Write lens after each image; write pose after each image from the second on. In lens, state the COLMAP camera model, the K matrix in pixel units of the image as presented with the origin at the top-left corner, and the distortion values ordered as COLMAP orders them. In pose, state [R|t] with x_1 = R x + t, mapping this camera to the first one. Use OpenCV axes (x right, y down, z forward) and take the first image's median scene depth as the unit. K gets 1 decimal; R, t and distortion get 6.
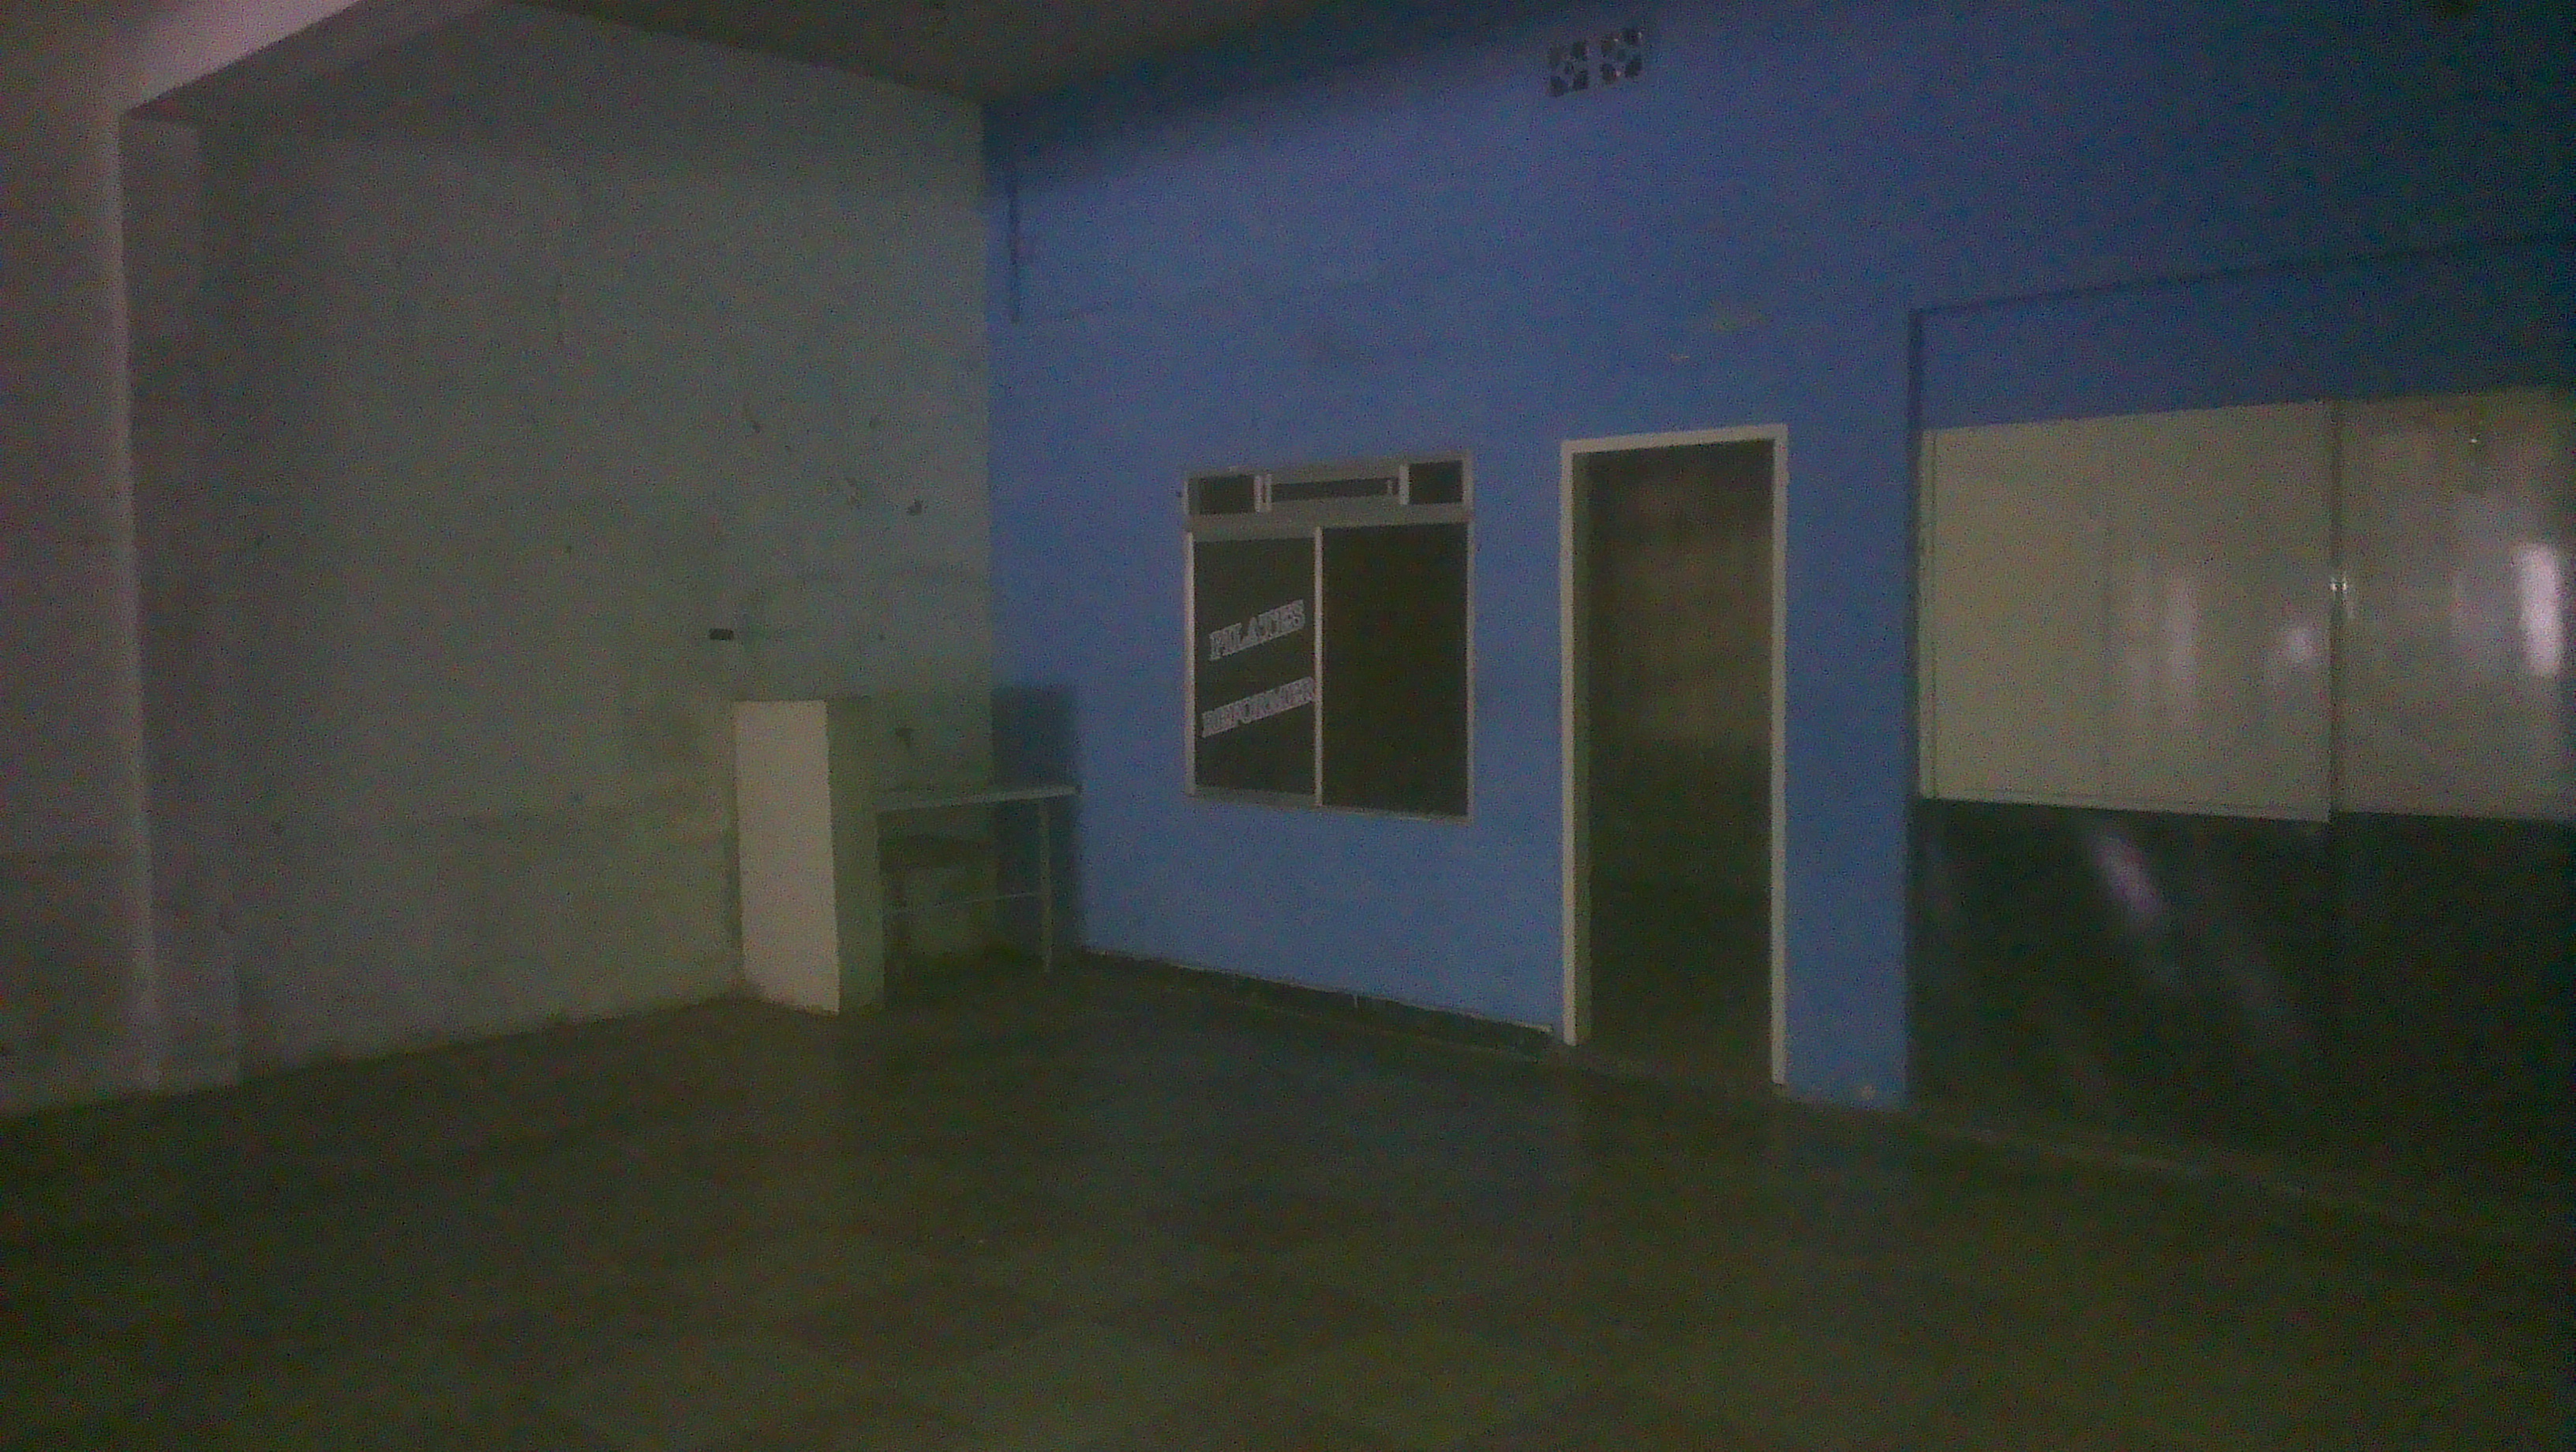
lens RADIAL K [[1977.2, 0, 1288.0], [0, 1977.2, 726.0], [0, 0, 1]] dist [0.158661, -0.245252]
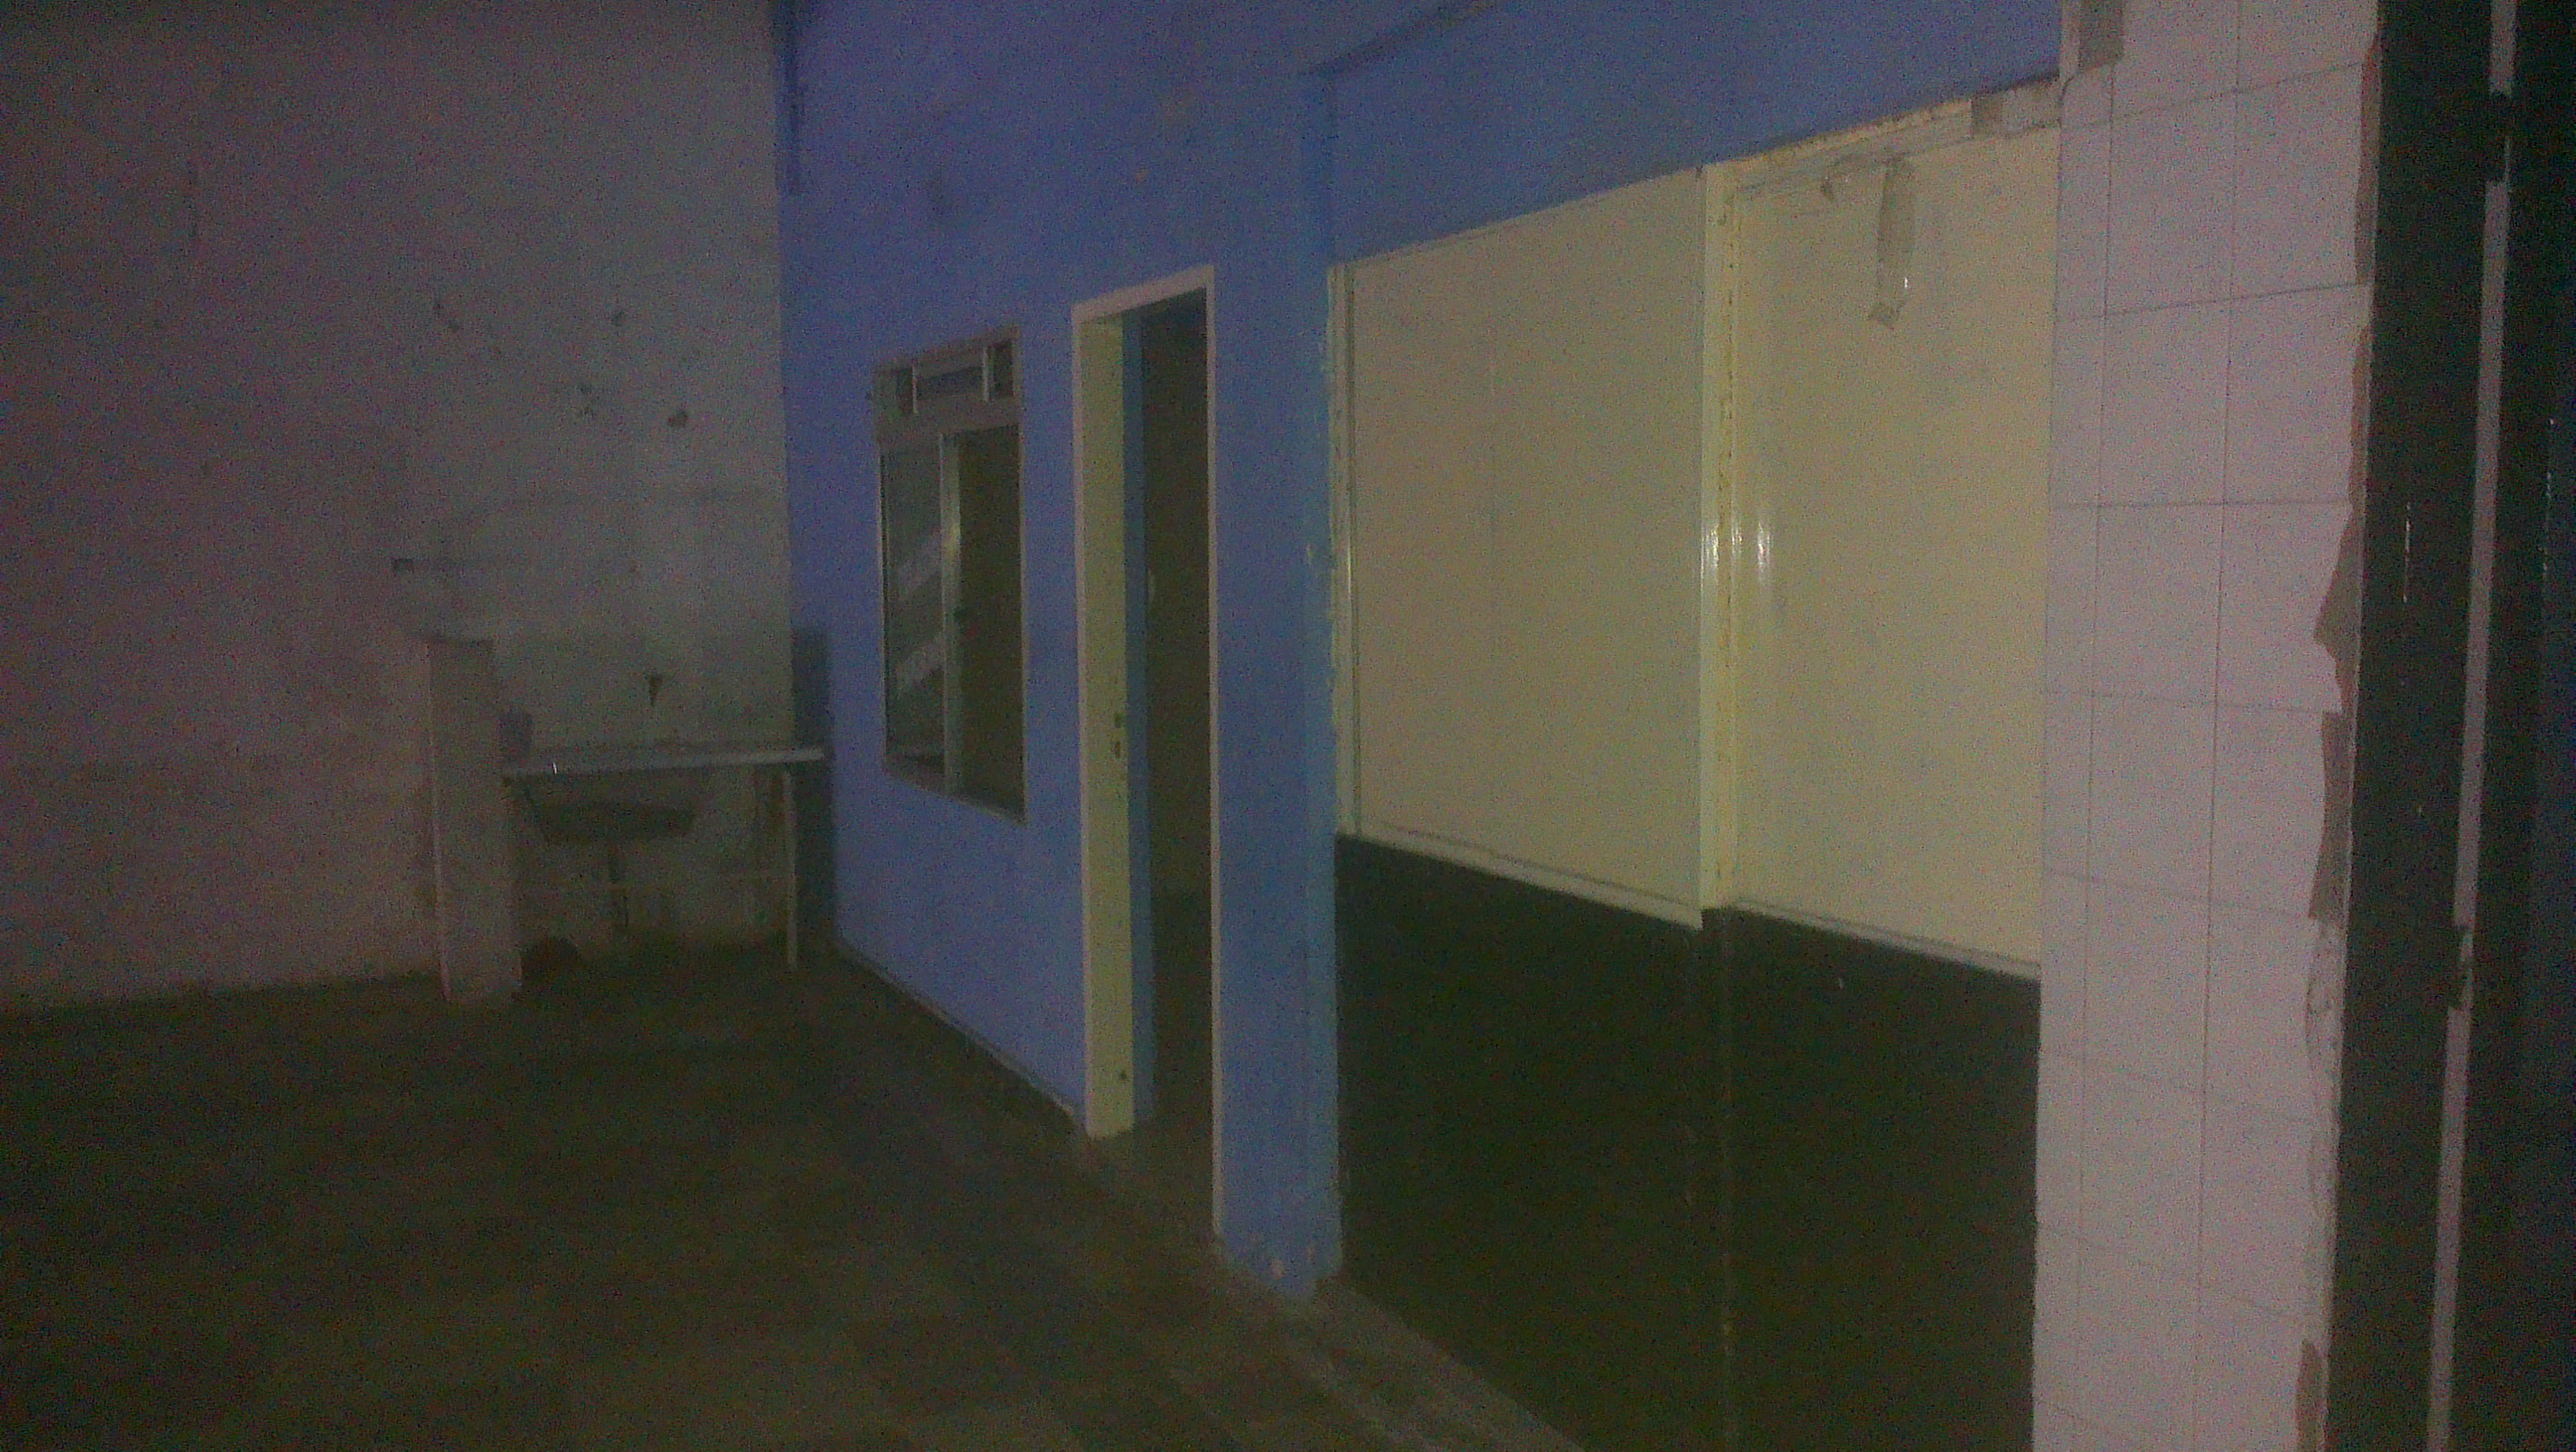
lens RADIAL K [[1977.2, 0, 1288.0], [0, 1977.2, 726.0], [0, 0, 1]] dist [0.158661, -0.245252]
pose [[0.938682, 0.030810, -0.343405, 0.432528], [-0.015771, 0.998794, 0.046502, -0.024456], [0.344423, -0.038234, 0.938036, 0.324739]]
